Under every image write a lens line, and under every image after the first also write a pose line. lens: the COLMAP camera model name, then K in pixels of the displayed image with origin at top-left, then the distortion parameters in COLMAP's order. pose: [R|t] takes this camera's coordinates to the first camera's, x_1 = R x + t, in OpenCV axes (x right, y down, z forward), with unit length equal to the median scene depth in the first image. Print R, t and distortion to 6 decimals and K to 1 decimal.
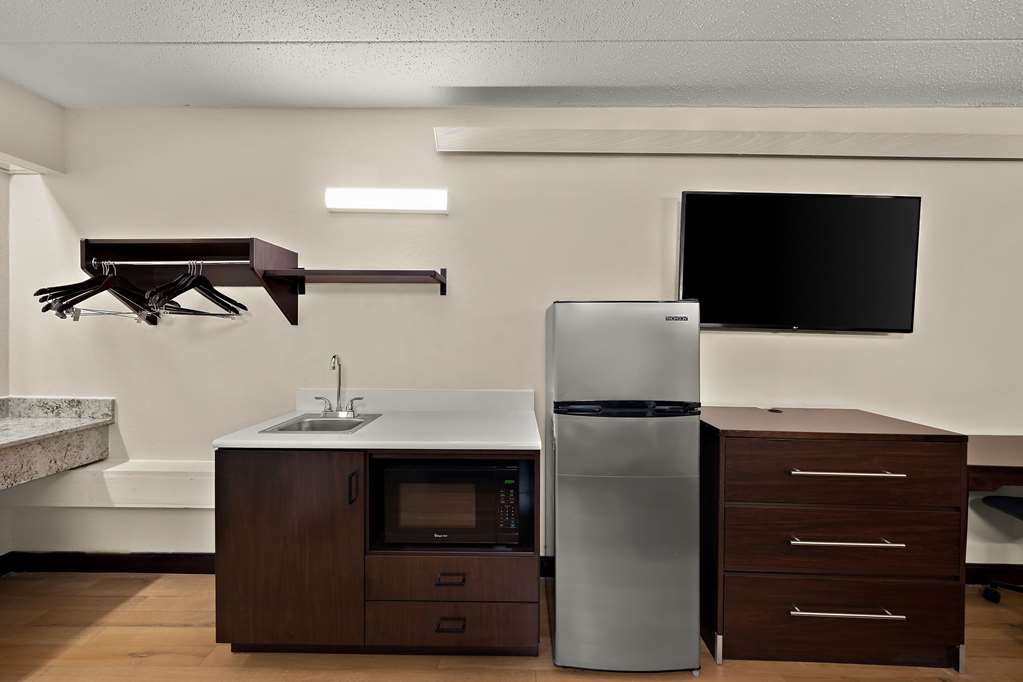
lens RADIAL K [[413.8, 0, 511.3], [0, 413.8, 326.9], [0, 0, 1]] dist [0.002660, 0.000332]
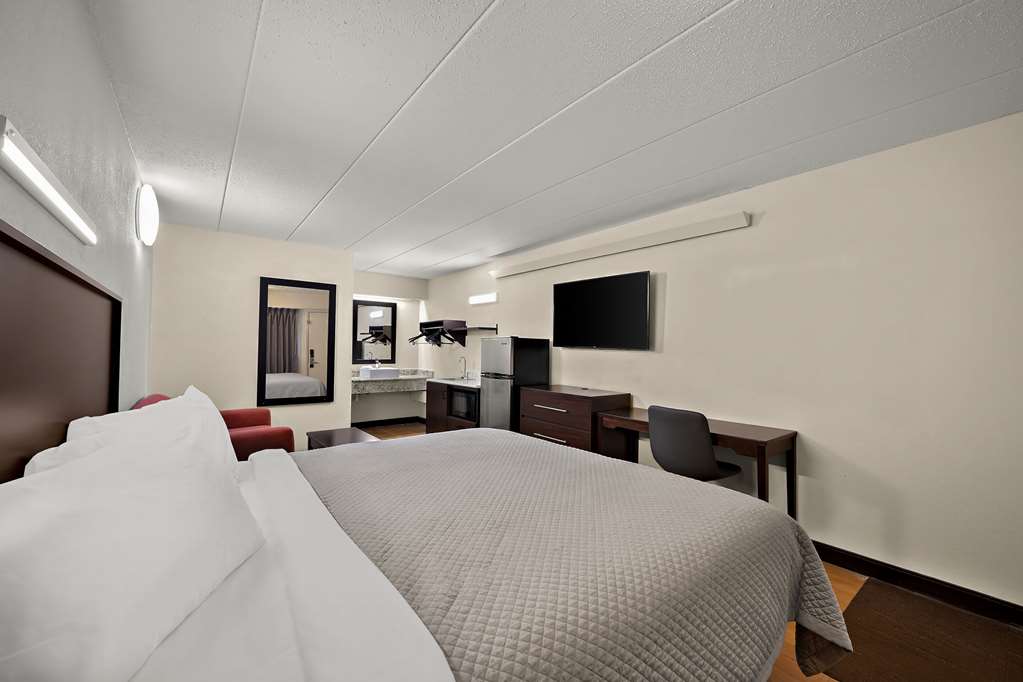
lens RADIAL K [[407.9, 0, 515.7], [0, 407.9, 344.6], [0, 0, 1]] dist [0.000649, 0.000058]
pose [[0.632512, -0.009620, -0.774491, 1.876695], [-0.007112, 0.999809, -0.018227, 0.026222], [0.774518, 0.017038, 0.632322, -0.477869]]
